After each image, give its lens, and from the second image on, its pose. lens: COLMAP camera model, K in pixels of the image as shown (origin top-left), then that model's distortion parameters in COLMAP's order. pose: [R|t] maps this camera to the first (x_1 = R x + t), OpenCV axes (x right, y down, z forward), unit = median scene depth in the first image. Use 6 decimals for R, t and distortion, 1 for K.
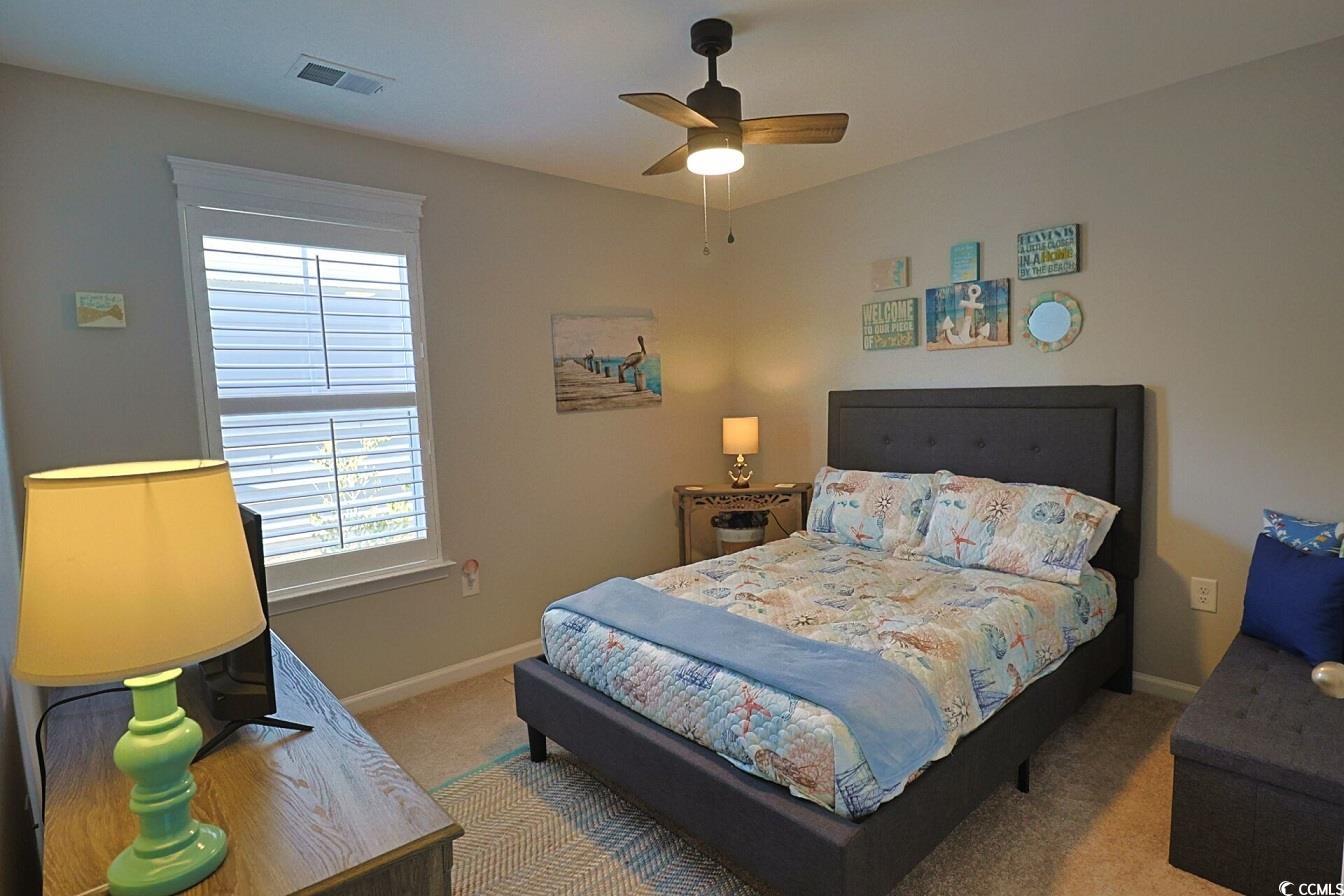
lens RADIAL K [[689.0, 0, 678.3], [0, 689.0, 442.8], [0, 0, 1]] dist [0.001950, -0.012953]
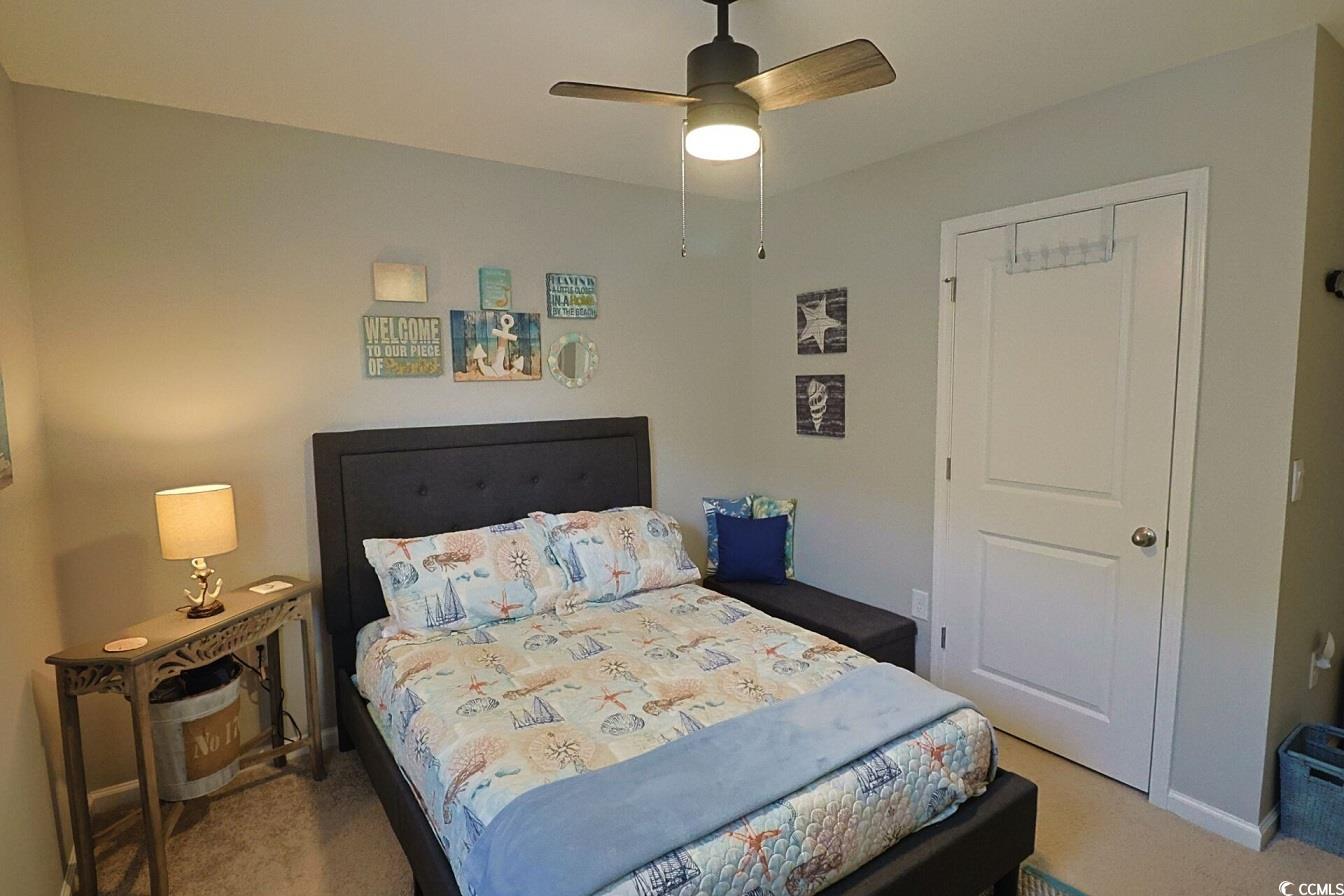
lens RADIAL K [[689.0, 0, 678.3], [0, 689.0, 442.8], [0, 0, 1]] dist [0.001950, -0.012953]
pose [[0.130039, -0.062859, 0.989514, -0.497464], [0.090815, 0.994548, 0.051244, -0.081922], [-0.987341, 0.083199, 0.135038, 0.663156]]
